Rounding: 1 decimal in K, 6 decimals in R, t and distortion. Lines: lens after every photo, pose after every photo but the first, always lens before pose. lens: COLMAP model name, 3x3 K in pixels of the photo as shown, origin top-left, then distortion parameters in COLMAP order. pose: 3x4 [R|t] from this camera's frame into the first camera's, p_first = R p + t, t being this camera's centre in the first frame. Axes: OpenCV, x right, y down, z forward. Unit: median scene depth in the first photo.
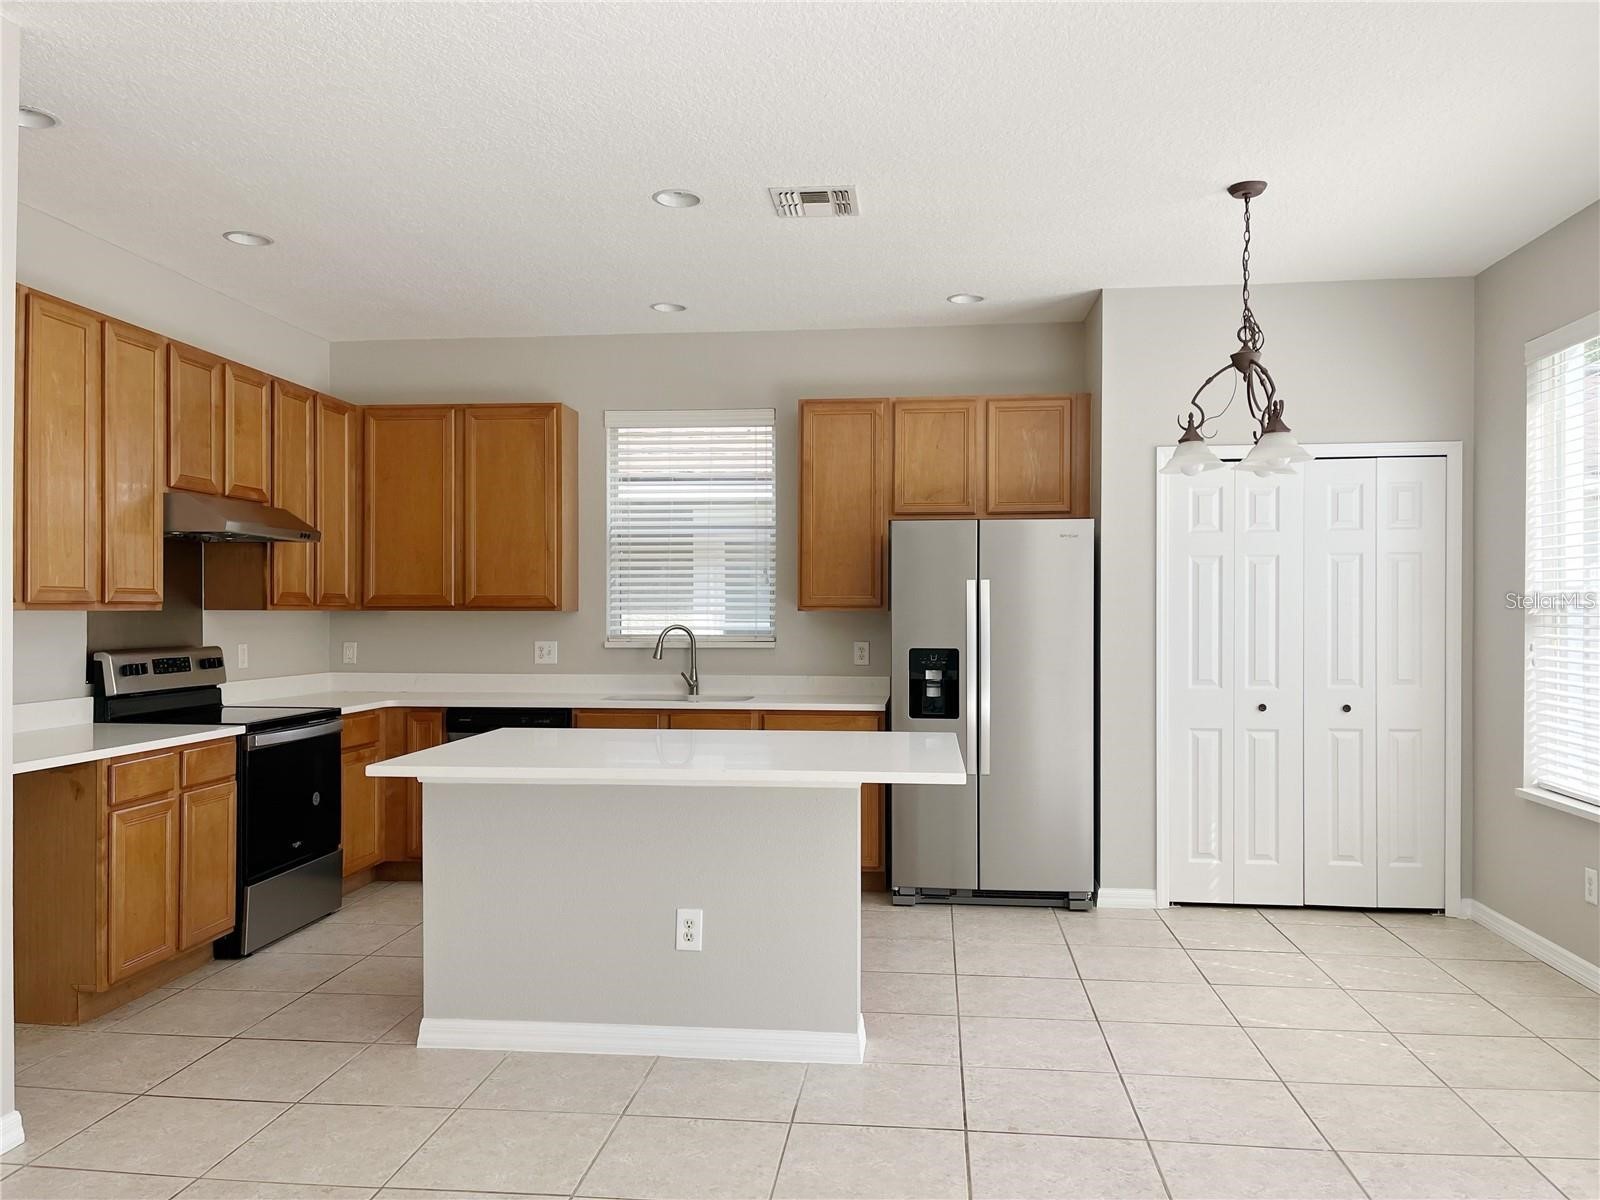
lens RADIAL K [[1211.2, 0, 795.9], [0, 1211.2, 616.2], [0, 0, 1]] dist [0.063599, -0.073835]
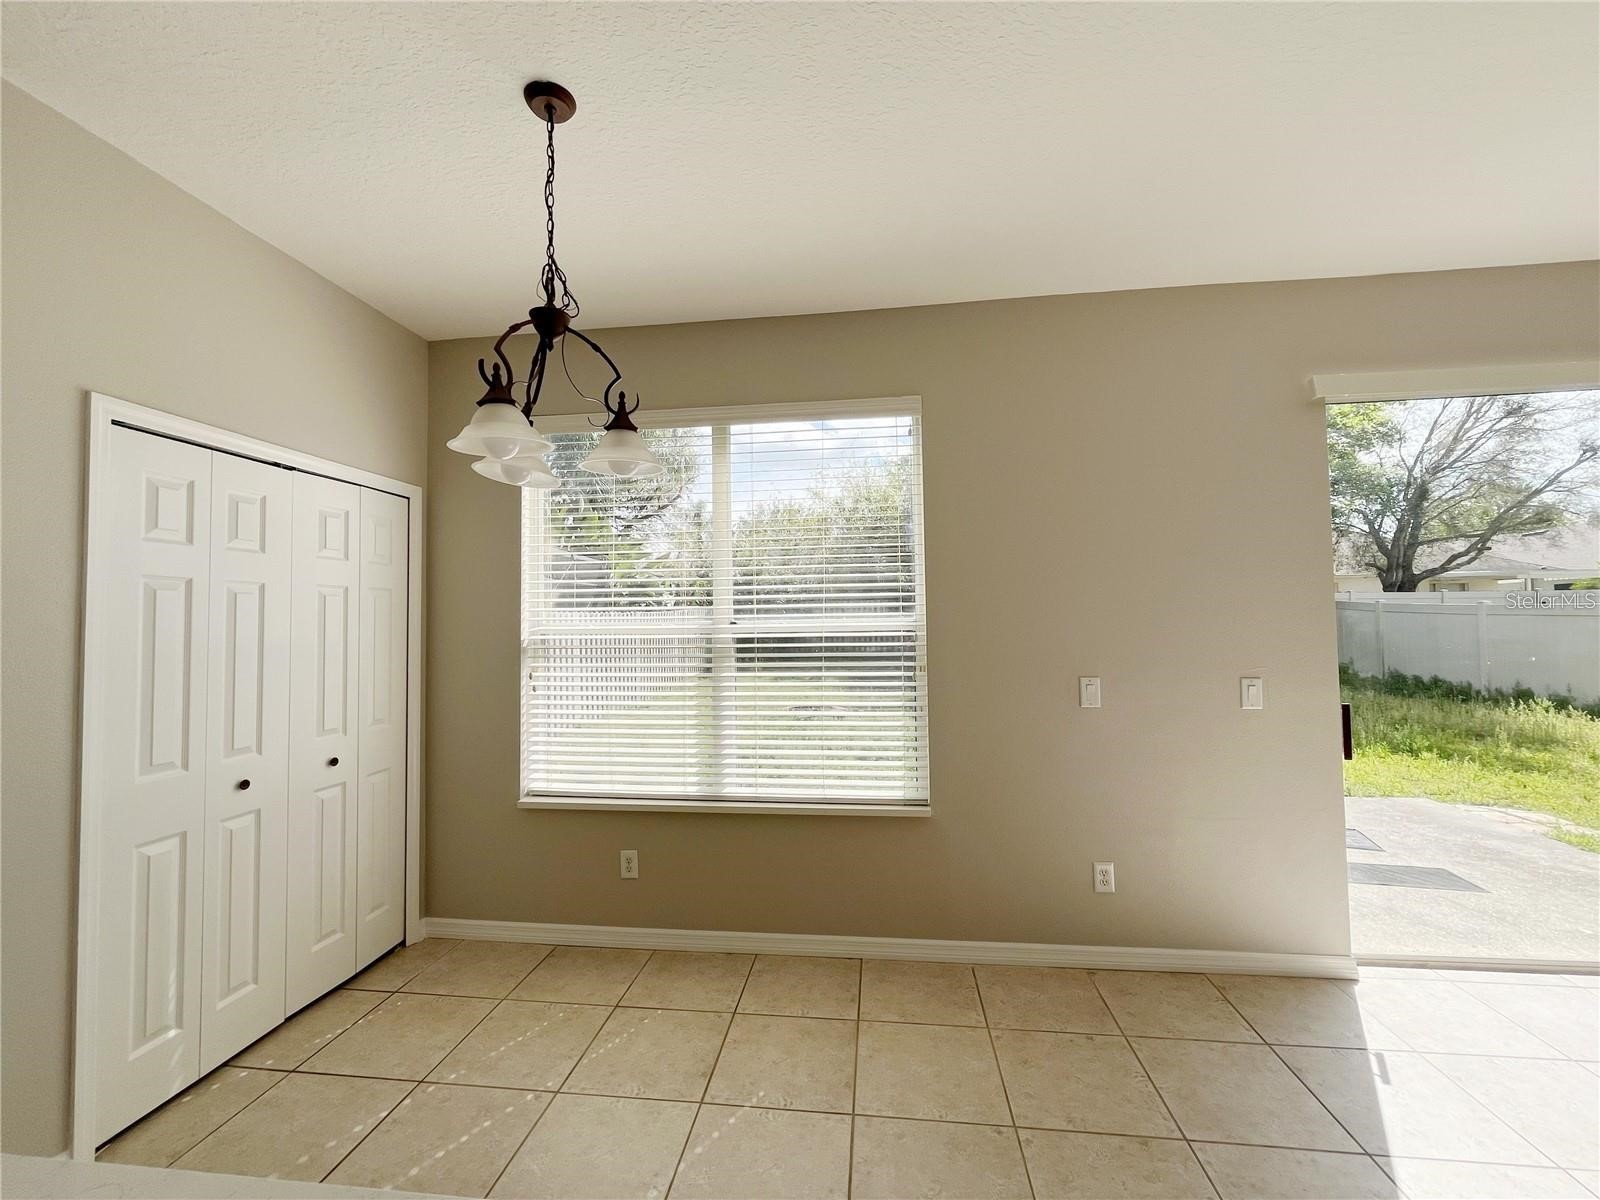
lens RADIAL K [[653.3, 0, 800.3], [0, 653.3, 598.0], [0, 0, 1]] dist [-0.000793, -0.000782]
pose [[0.015436, 0.037065, 0.999194, -0.020059], [0.021608, 0.999067, -0.037394, -0.019390], [-0.999647, 0.022167, 0.014621, 0.725127]]
